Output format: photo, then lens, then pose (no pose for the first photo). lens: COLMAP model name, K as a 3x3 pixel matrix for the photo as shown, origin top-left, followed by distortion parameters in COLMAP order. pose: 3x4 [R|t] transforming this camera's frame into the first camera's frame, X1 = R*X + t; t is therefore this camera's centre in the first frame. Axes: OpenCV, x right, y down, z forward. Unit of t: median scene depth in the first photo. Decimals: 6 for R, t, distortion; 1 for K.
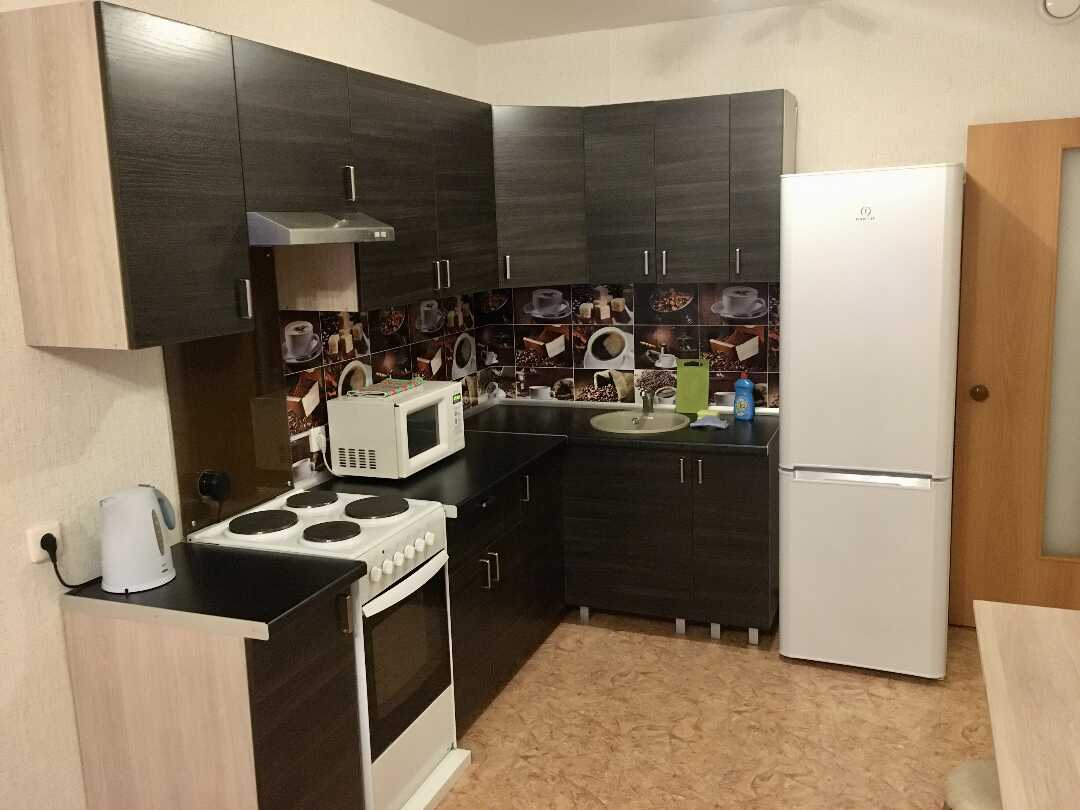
lens RADIAL K [[919.9, 0, 540.0], [0, 919.9, 405.0], [0, 0, 1]] dist [0.054312, -0.008266]
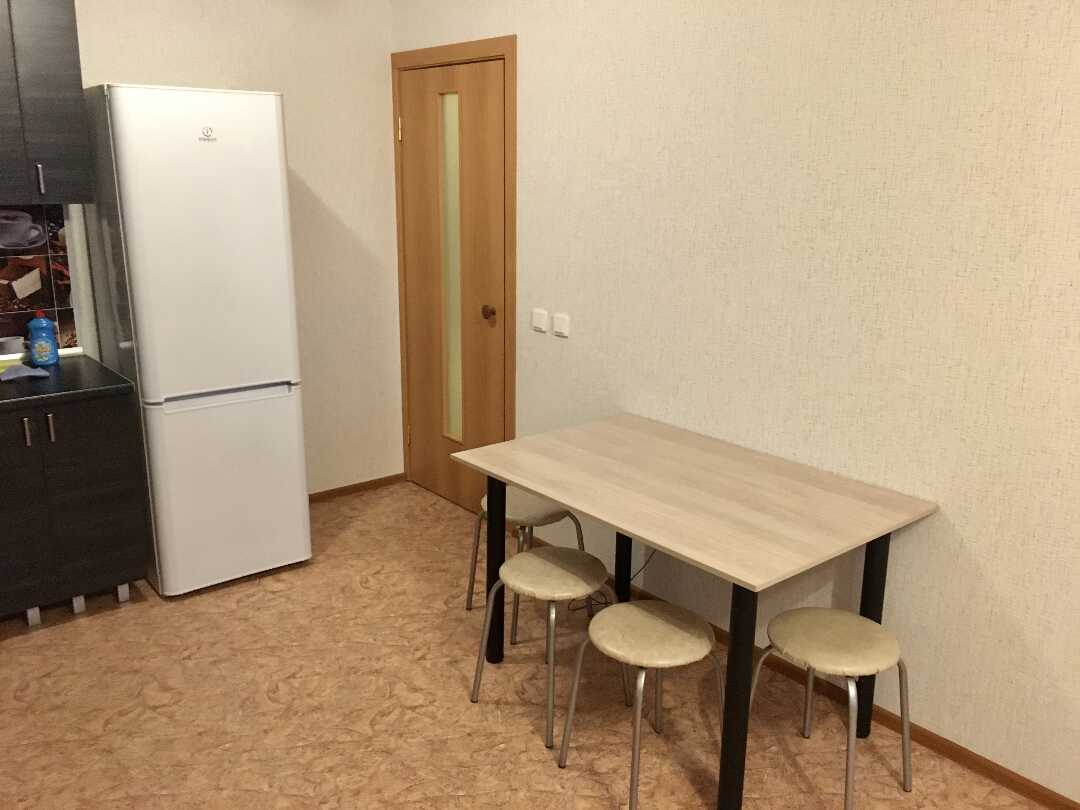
lens RADIAL K [[944.2, 0, 544.0], [0, 944.2, 397.0], [0, 0, 1]] dist [0.041008, -0.006412]
pose [[0.475512, -0.181431, 0.860797, -0.344715], [0.130899, 0.982201, 0.134709, -0.014870], [-0.869916, 0.048622, 0.490797, 0.155464]]
